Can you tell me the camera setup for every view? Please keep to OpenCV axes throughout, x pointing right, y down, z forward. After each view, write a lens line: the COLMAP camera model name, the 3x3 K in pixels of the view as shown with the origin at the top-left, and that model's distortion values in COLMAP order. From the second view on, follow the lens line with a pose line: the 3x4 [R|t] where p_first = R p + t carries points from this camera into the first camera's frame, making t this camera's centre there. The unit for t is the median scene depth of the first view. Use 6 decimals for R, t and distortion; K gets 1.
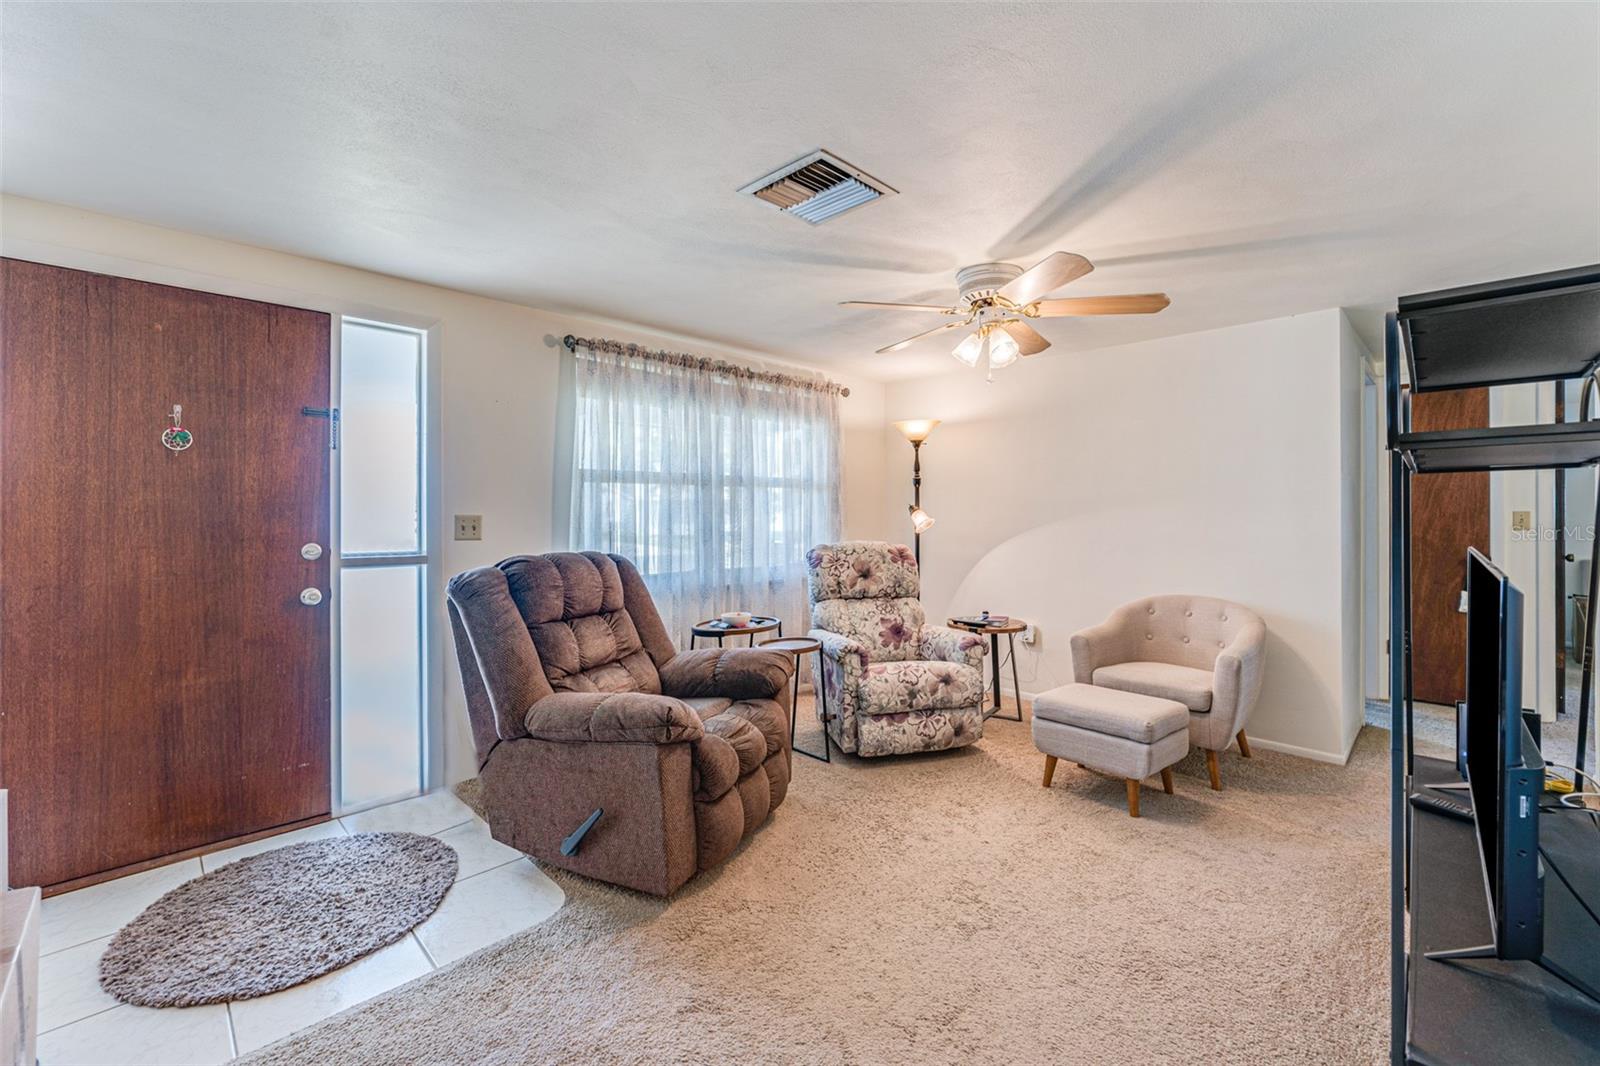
lens RADIAL K [[680.1, 0, 797.3], [0, 680.1, 509.6], [0, 0, 1]] dist [-0.002870, 0.000118]
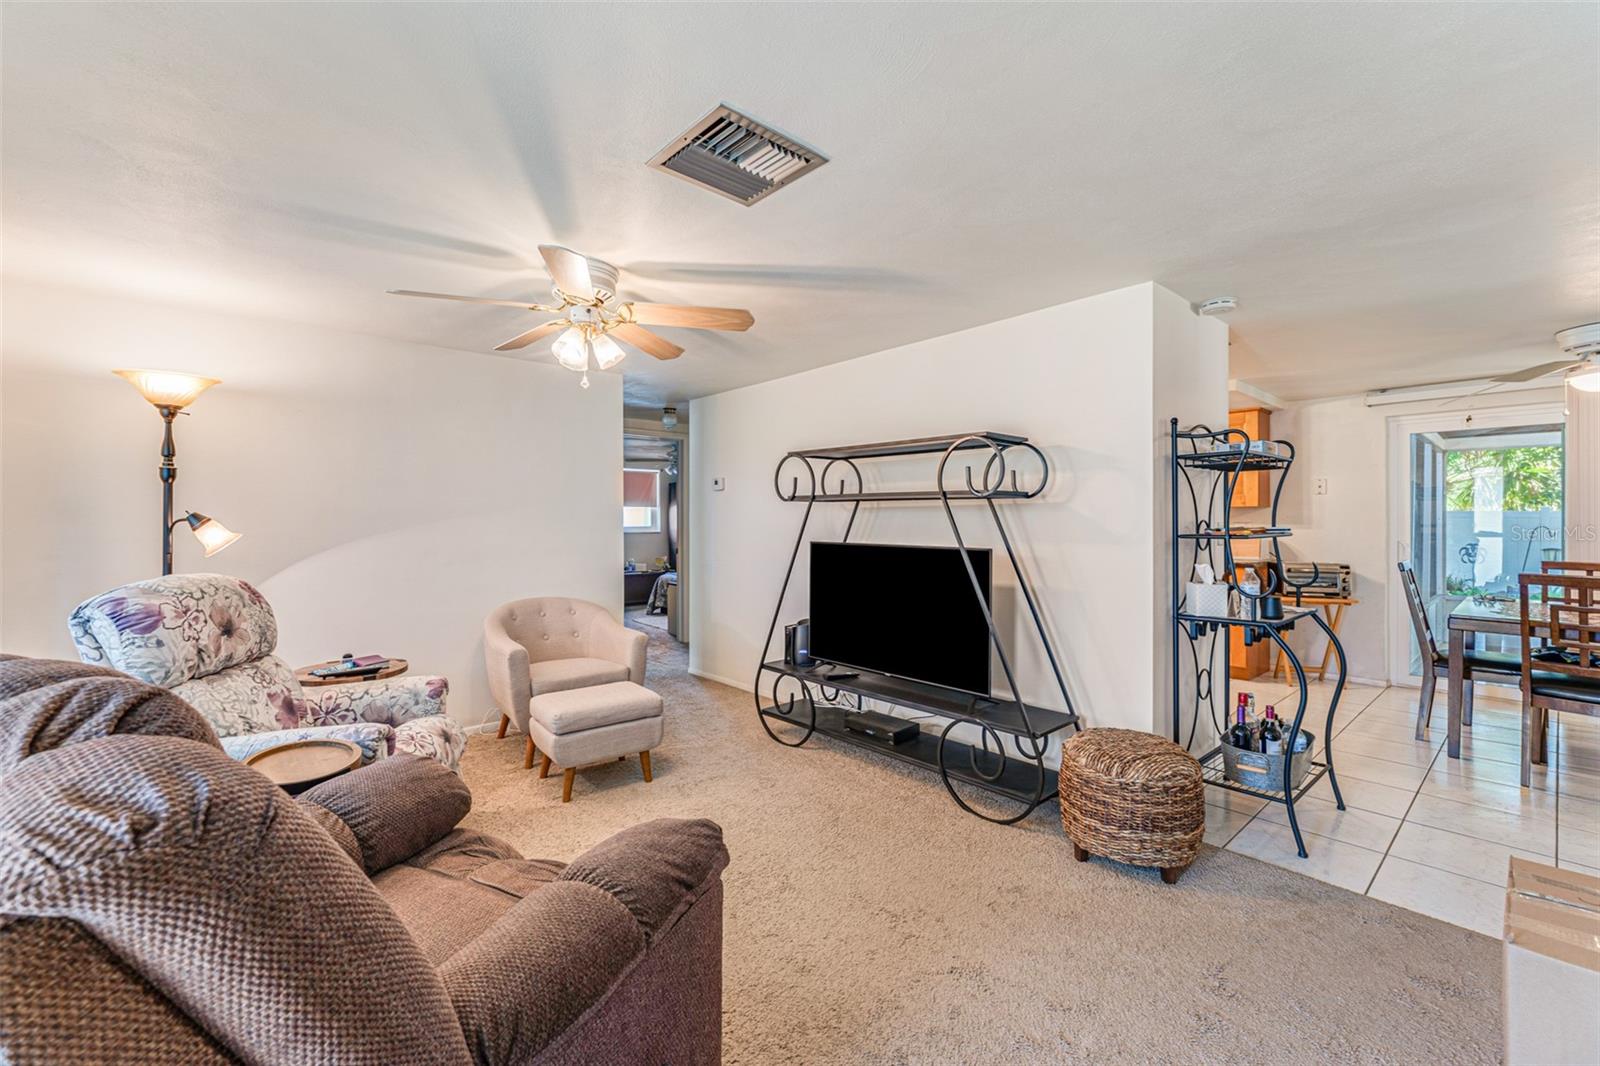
lens RADIAL K [[665.6, 0, 798.8], [0, 665.6, 521.4], [0, 0, 1]] dist [-0.000616, -0.000026]
pose [[0.065838, -0.000139, 0.997830, -0.497249], [-0.003749, 0.999993, 0.000387, -0.000990], [-0.997823, -0.003767, 0.065837, 0.518844]]
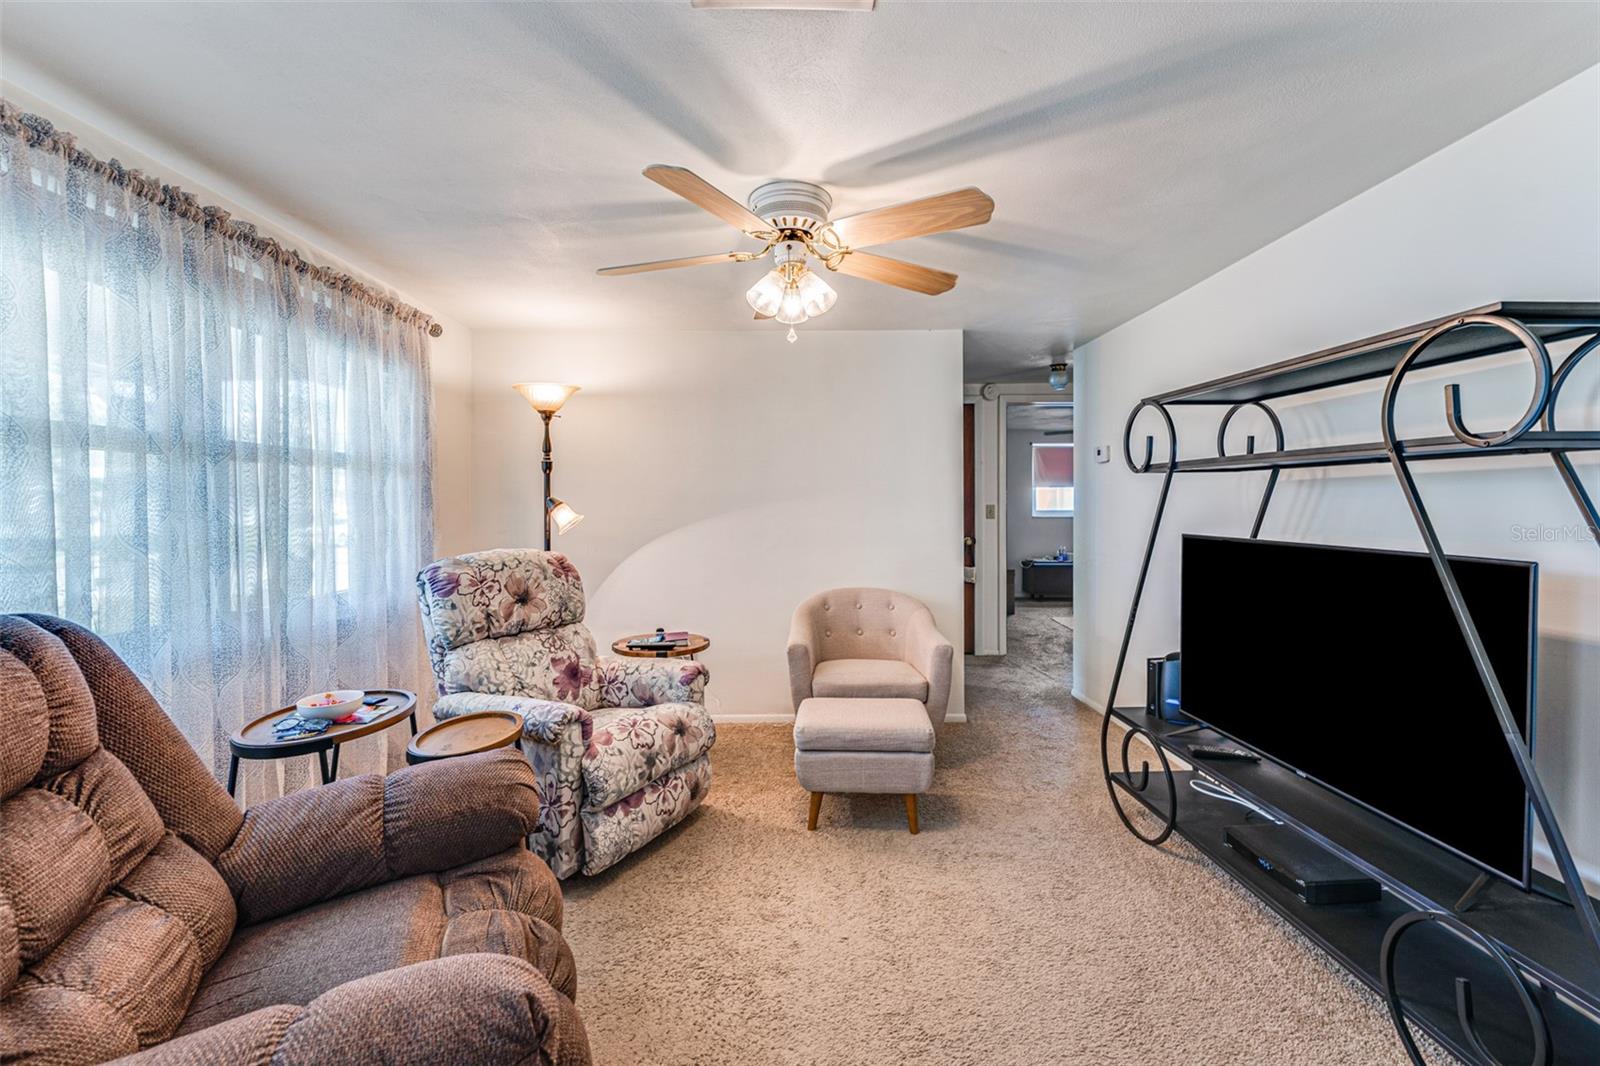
lens RADIAL K [[680.1, 0, 797.3], [0, 680.1, 509.6], [0, 0, 1]] dist [-0.002870, 0.000118]
pose [[0.701338, -0.006524, 0.712799, -0.215620], [-0.000236, 0.999956, 0.009385, -0.000392], [-0.712829, -0.006750, 0.701306, 0.361844]]
